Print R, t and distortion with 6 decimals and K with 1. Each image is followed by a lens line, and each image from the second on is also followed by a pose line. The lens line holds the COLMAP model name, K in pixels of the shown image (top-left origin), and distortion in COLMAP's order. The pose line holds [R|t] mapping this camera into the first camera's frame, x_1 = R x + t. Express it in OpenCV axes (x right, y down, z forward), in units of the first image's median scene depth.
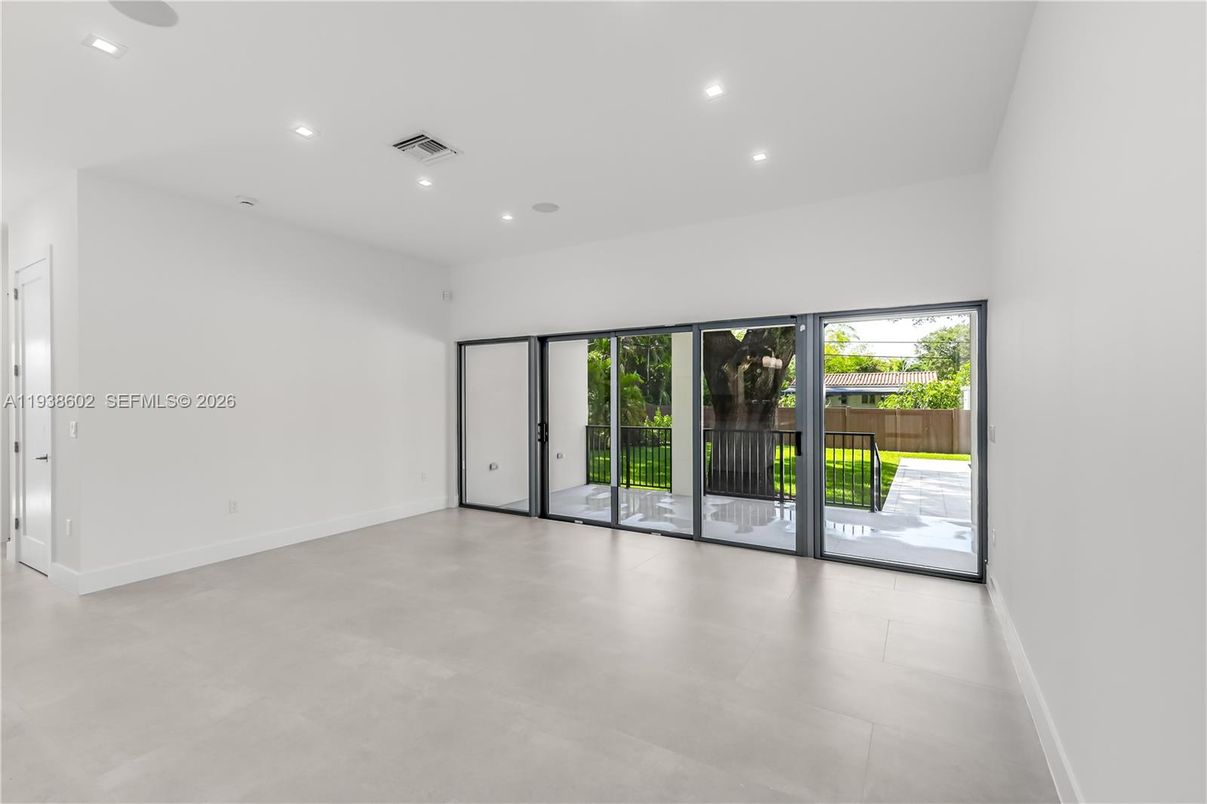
lens RADIAL K [[552.5, 0, 601.7], [0, 552.5, 401.6], [0, 0, 1]] dist [0.002358, -0.000798]
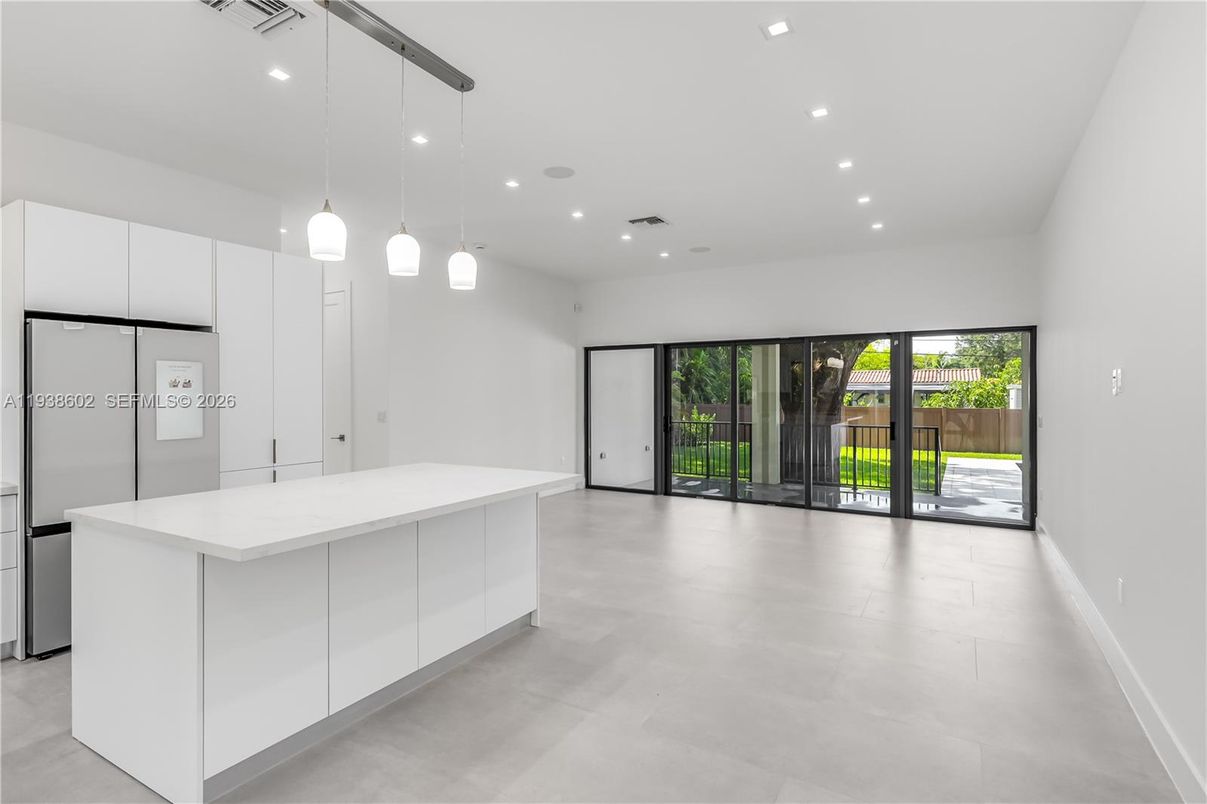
lens RADIAL K [[631.3, 0, 599.7], [0, 631.3, 397.4], [0, 0, 1]] dist [-0.001455, -0.000434]
pose [[0.999980, 0.002692, 0.005753, -0.138598], [-0.002669, 0.999988, -0.004095, 0.001912], [-0.005764, 0.004080, 0.999975, -0.195825]]
